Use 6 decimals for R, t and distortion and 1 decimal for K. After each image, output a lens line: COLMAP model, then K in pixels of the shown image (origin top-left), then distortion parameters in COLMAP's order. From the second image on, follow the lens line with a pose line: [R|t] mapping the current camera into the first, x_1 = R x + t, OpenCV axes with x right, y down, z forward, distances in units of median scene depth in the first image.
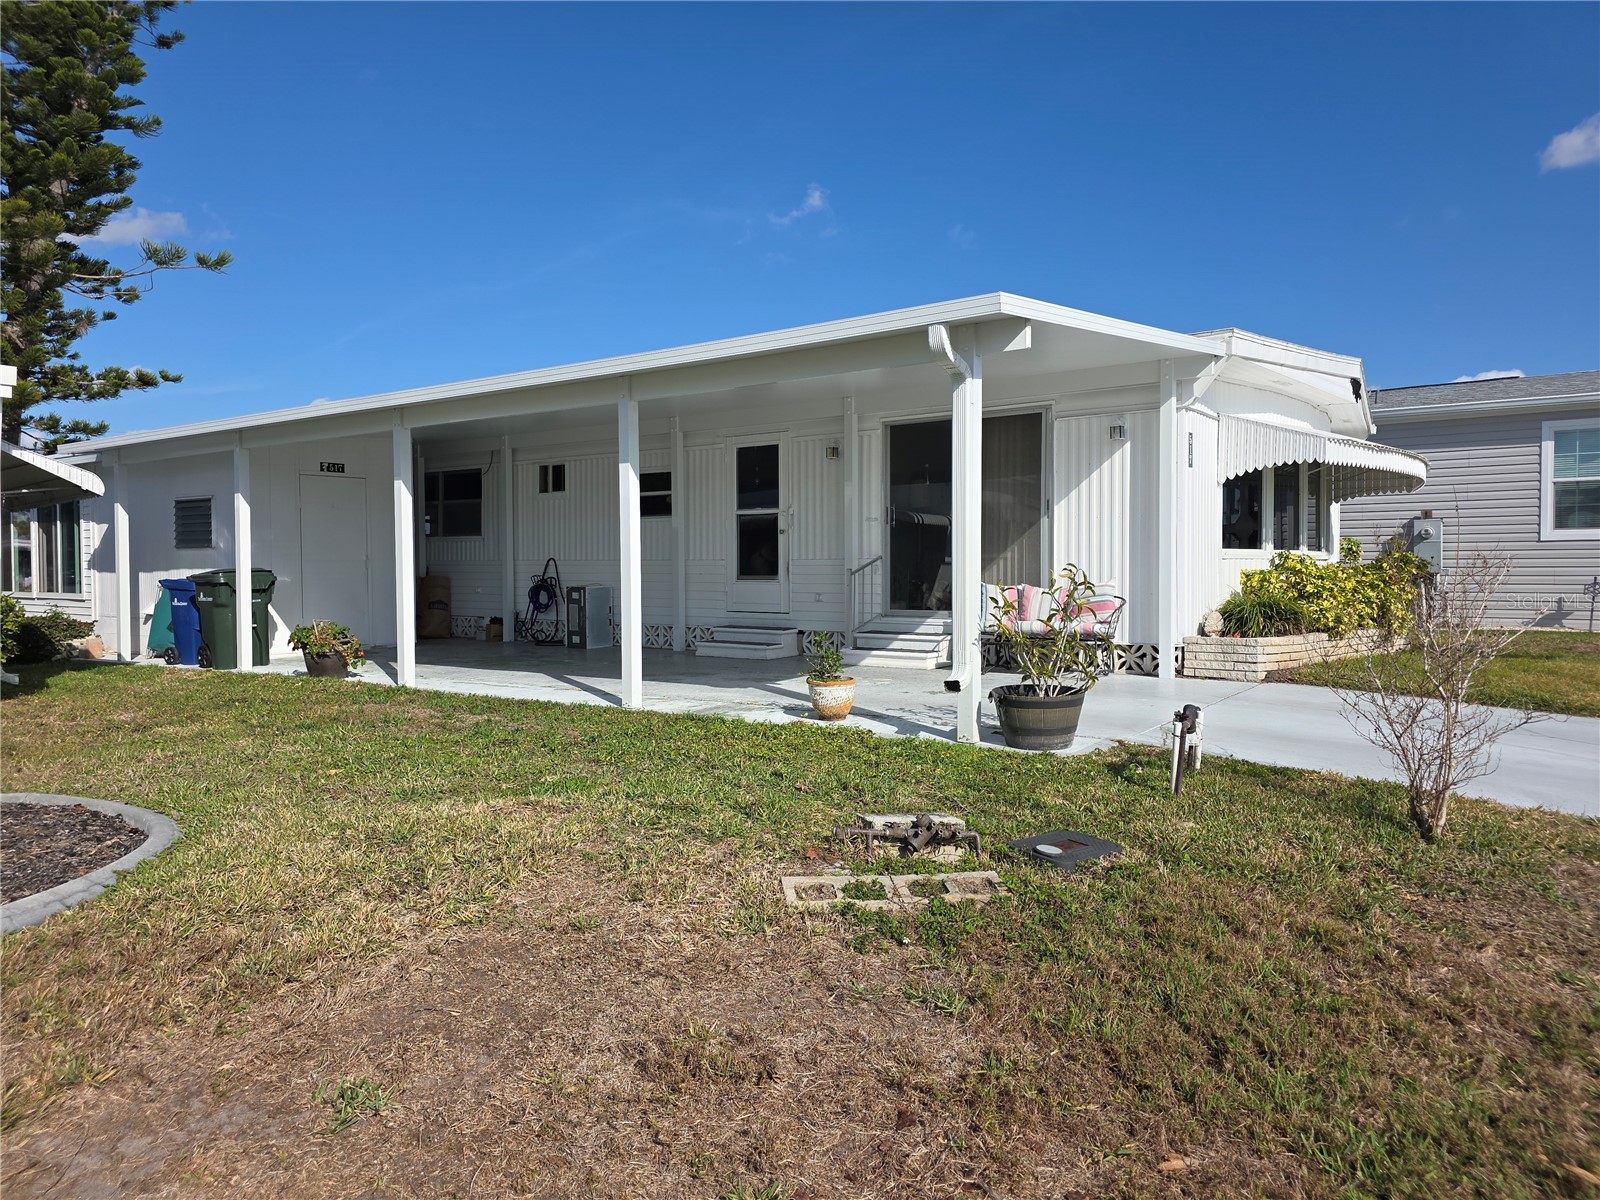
lens RADIAL K [[1078.5, 0, 796.4], [0, 1078.5, 593.3], [0, 0, 1]] dist [0.003621, -0.000856]
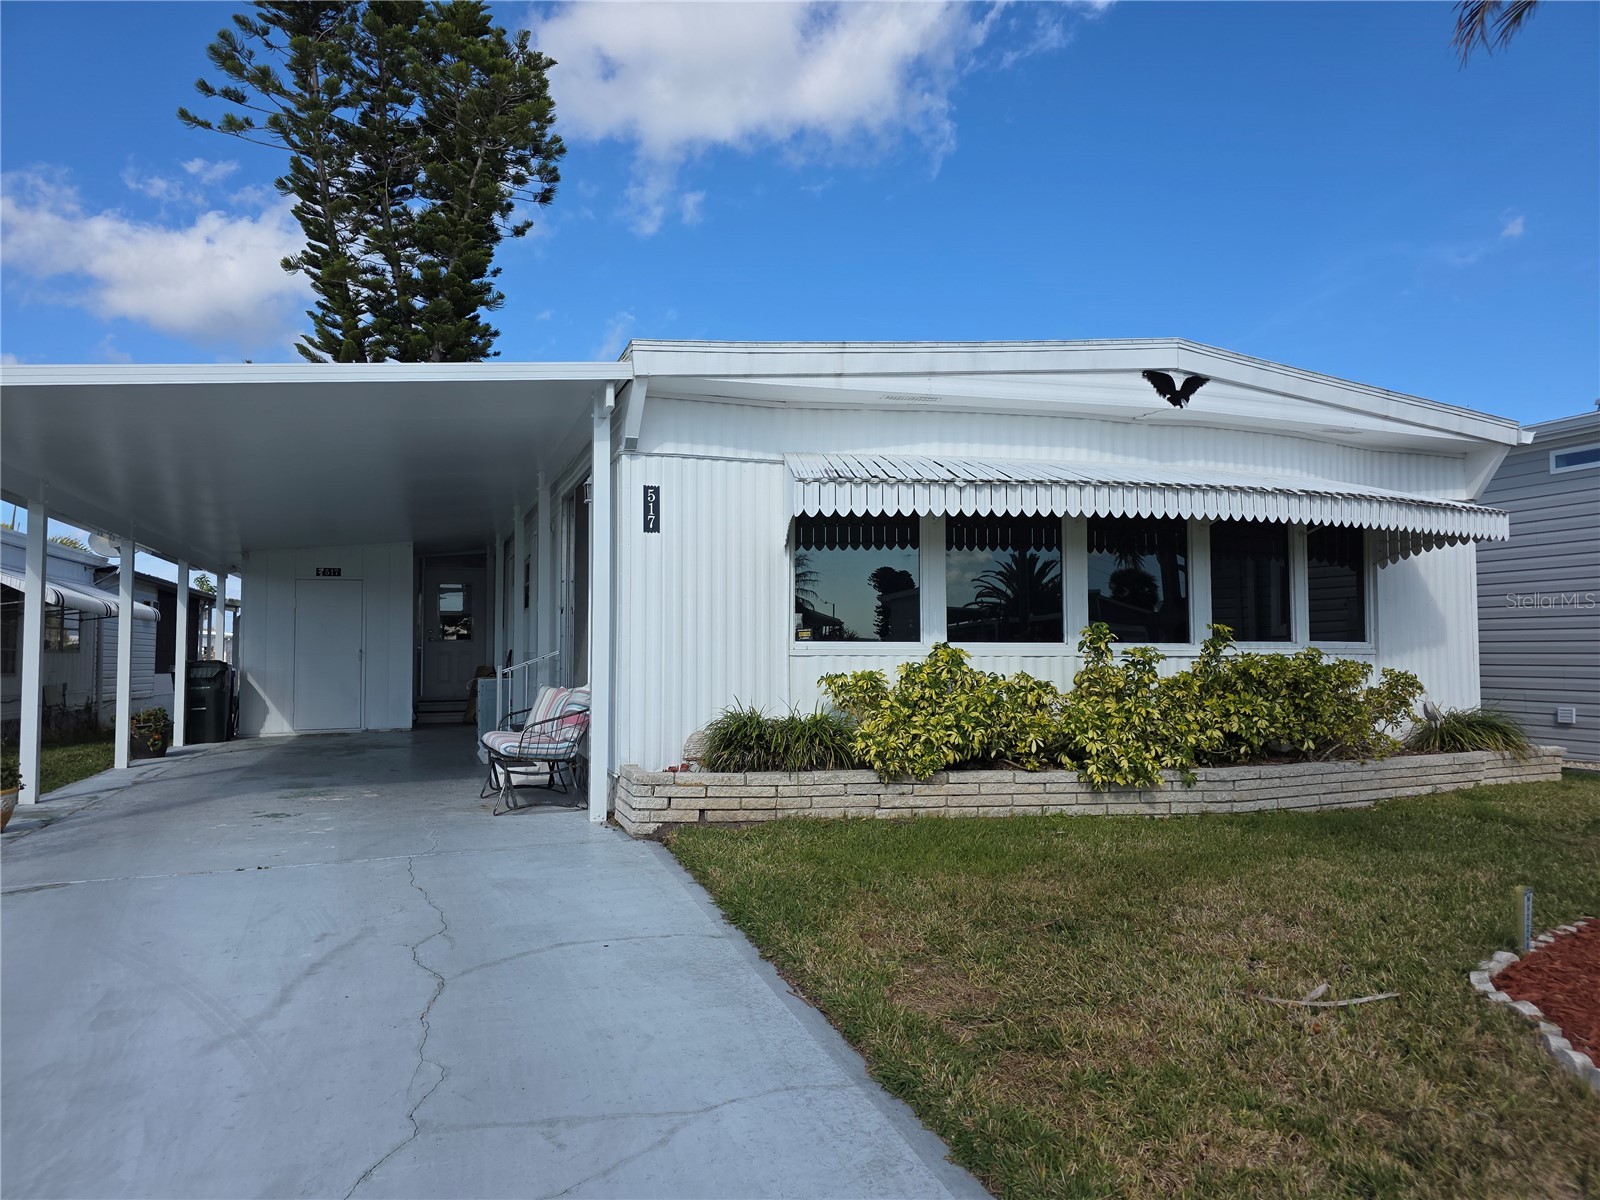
lens RADIAL K [[1078.5, 0, 799.6], [0, 1078.5, 602.5], [0, 0, 1]] dist [0.003621, -0.000856]
pose [[0.826123, -0.022426, -0.563043, 0.369665], [-0.021848, 0.997182, -0.071773, -0.007993], [0.563066, 0.071595, 0.823305, 0.203254]]
